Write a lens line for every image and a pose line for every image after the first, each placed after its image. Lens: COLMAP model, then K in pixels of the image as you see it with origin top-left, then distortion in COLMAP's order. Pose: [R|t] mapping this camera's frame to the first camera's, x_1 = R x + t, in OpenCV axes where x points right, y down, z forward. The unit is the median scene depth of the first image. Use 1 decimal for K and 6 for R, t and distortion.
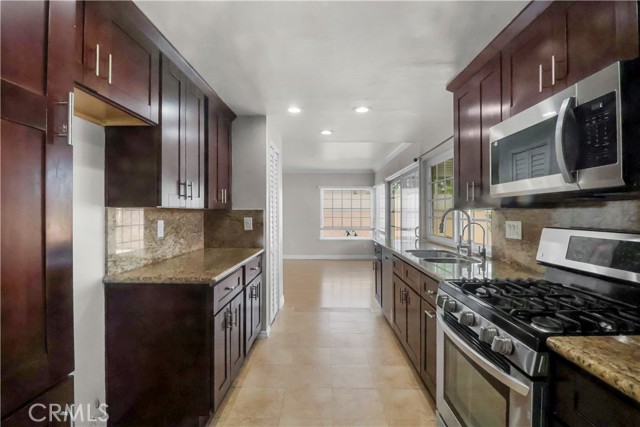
lens RADIAL K [[298.2, 0, 317.9], [0, 298.2, 212.0], [0, 0, 1]] dist [-0.006566, -0.007591]
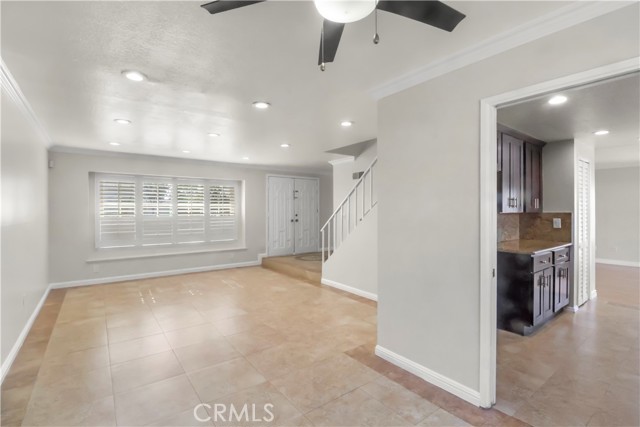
lens RADIAL K [[298.2, 0, 319.2], [0, 298.2, 214.2], [0, 0, 1]] dist [-0.006566, -0.007591]
pose [[0.618377, 0.005154, -0.785865, 0.166805], [0.005172, 0.999930, 0.010627, -0.022917], [0.785864, -0.010636, 0.618307, -0.738832]]
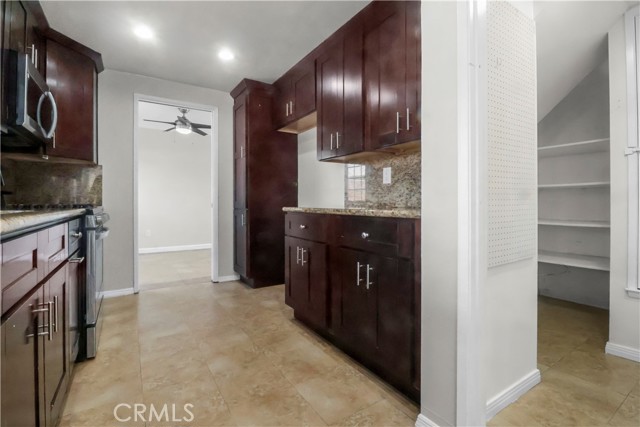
lens RADIAL K [[298.2, 0, 321.7], [0, 298.2, 201.9], [0, 0, 1]] dist [-0.006566, -0.007591]
pose [[-0.828047, -0.006351, -0.560623, 0.191094], [-0.002278, 0.999966, -0.007964, 0.128050], [0.560654, -0.005317, -0.828033, 1.424949]]
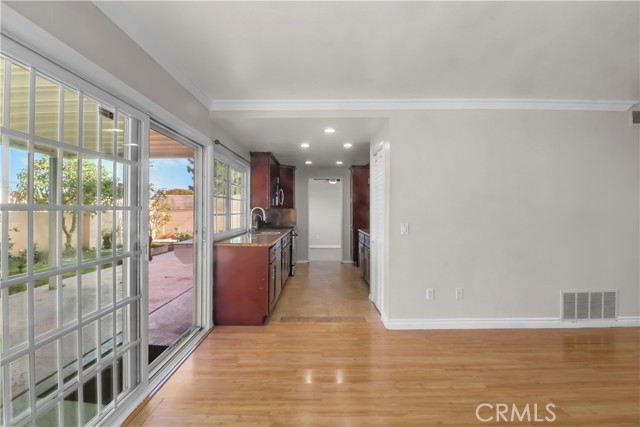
lens RADIAL K [[298.2, 0, 320.0], [0, 298.2, 211.1], [0, 0, 1]] dist [-0.006566, -0.007591]
pose [[-0.999560, -0.003693, -0.029429, 0.118903], [-0.003694, 0.999993, -0.000006, 0.009694], [0.029429, 0.000103, -0.999567, 2.712320]]
